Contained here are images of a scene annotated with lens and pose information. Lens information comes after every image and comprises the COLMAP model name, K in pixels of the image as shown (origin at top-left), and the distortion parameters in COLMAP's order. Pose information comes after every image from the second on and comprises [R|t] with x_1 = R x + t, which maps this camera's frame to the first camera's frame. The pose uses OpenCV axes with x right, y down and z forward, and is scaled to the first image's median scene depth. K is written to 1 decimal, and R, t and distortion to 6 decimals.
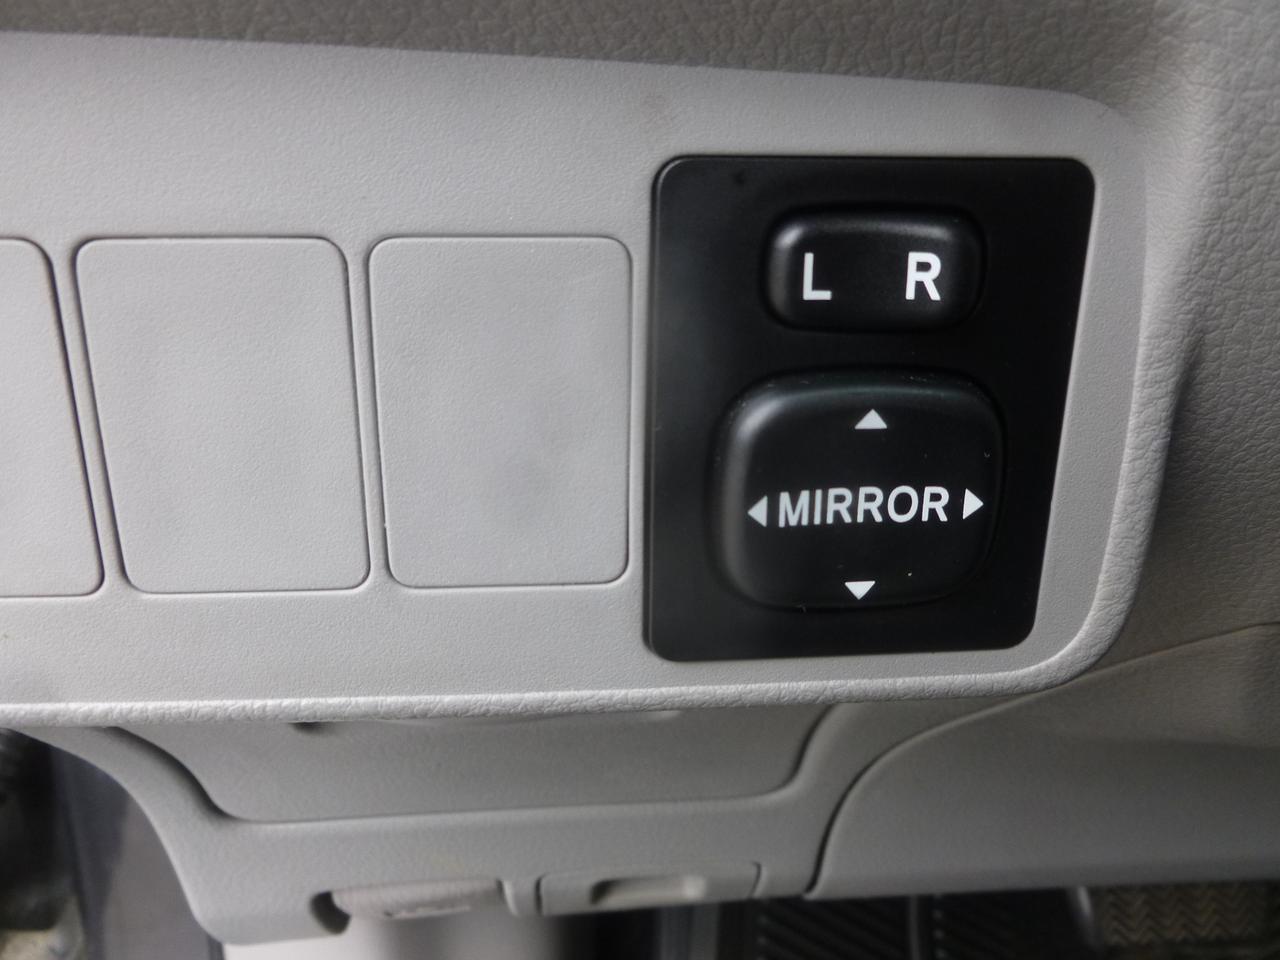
lens RADIAL K [[1065.0, 0, 638.4], [0, 1065.0, 480.3], [0, 0, 1]] dist [-0.015928, -0.013859]
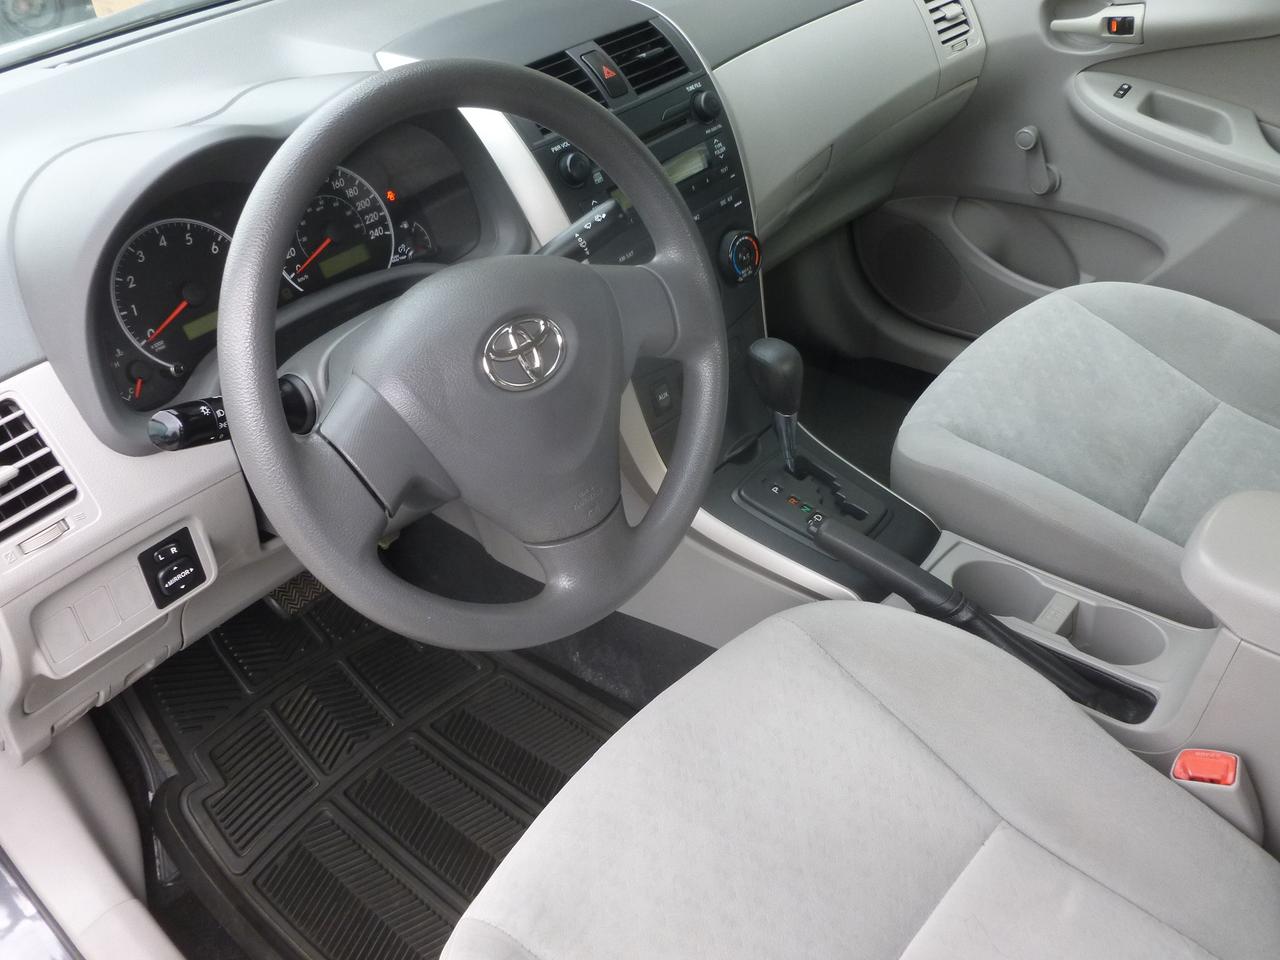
lens RADIAL K [[1065.0, 0, 639.4], [0, 1065.0, 480.1], [0, 0, 1]] dist [-0.015928, -0.013859]
pose [[0.645275, -0.465202, 0.605976, -1.908471], [0.316920, 0.884746, 0.341738, -2.111589], [-0.695113, -0.028469, 0.718337, -6.615530]]
